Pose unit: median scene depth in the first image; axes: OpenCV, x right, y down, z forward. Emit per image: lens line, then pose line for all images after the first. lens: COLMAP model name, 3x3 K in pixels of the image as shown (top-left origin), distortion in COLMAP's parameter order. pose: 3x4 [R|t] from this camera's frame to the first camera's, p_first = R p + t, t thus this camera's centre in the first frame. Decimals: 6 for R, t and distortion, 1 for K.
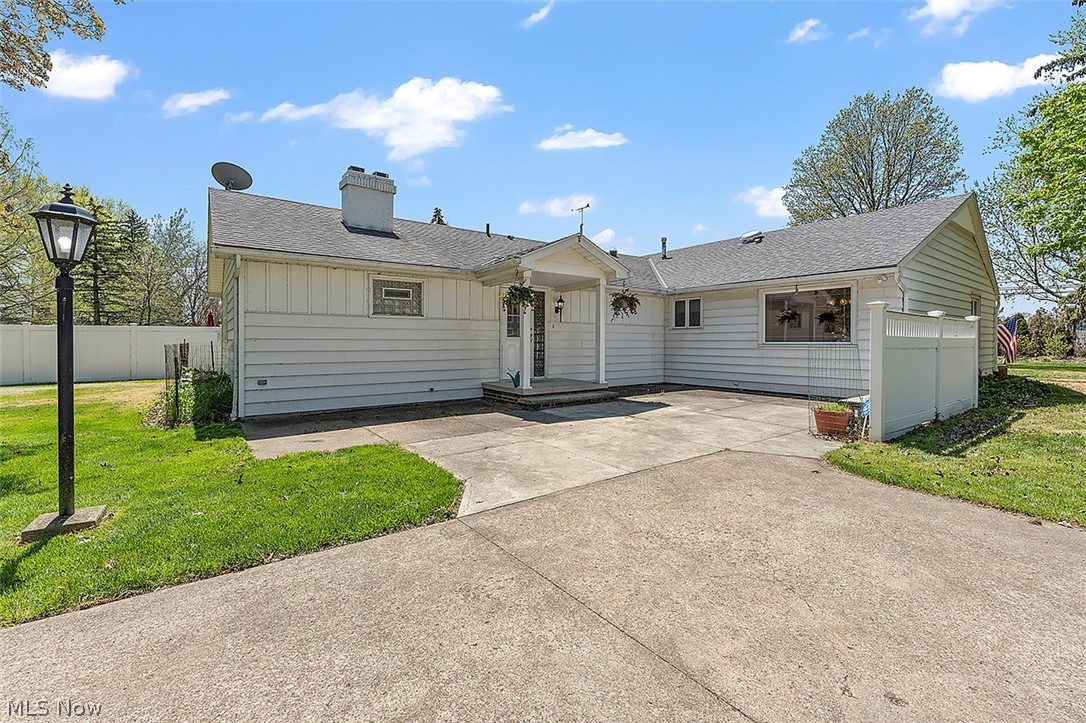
lens RADIAL K [[458.4, 0, 542.4], [0, 458.4, 353.2], [0, 0, 1]] dist [0.004406, 0.000132]
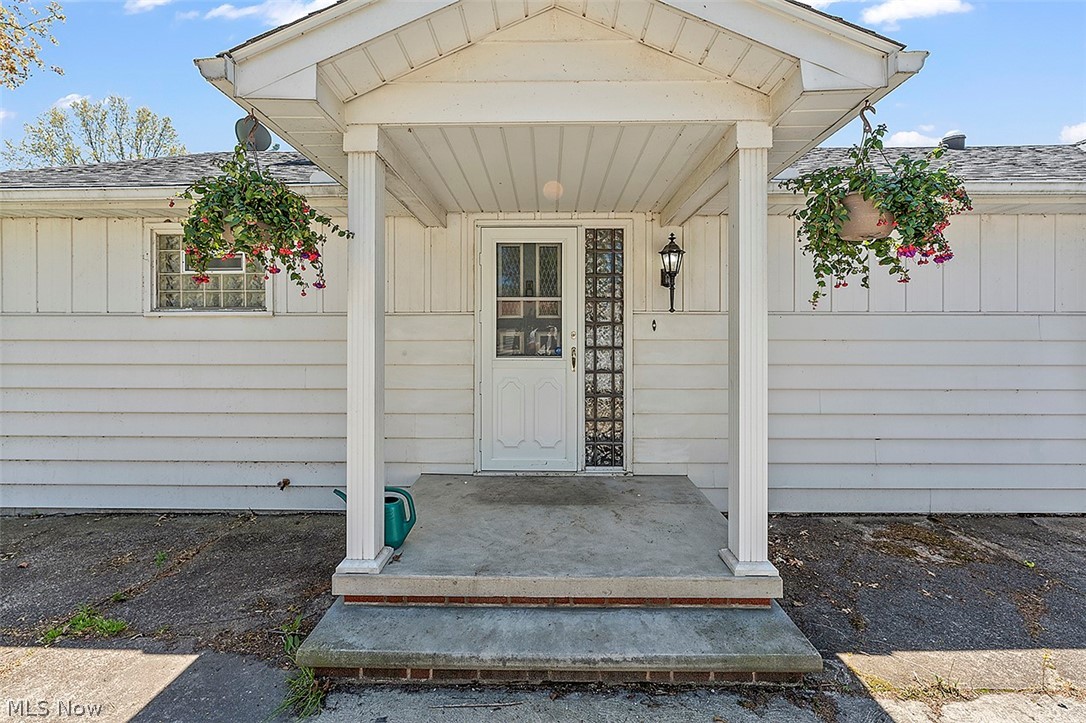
lens RADIAL K [[458.4, 0, 540.7], [0, 458.4, 337.4], [0, 0, 1]] dist [0.004406, 0.000132]
pose [[0.793116, 0.002645, -0.609064, 0.181647], [-0.013717, 0.999814, -0.013521, -0.046562], [0.608916, 0.019078, 0.793006, 0.722738]]
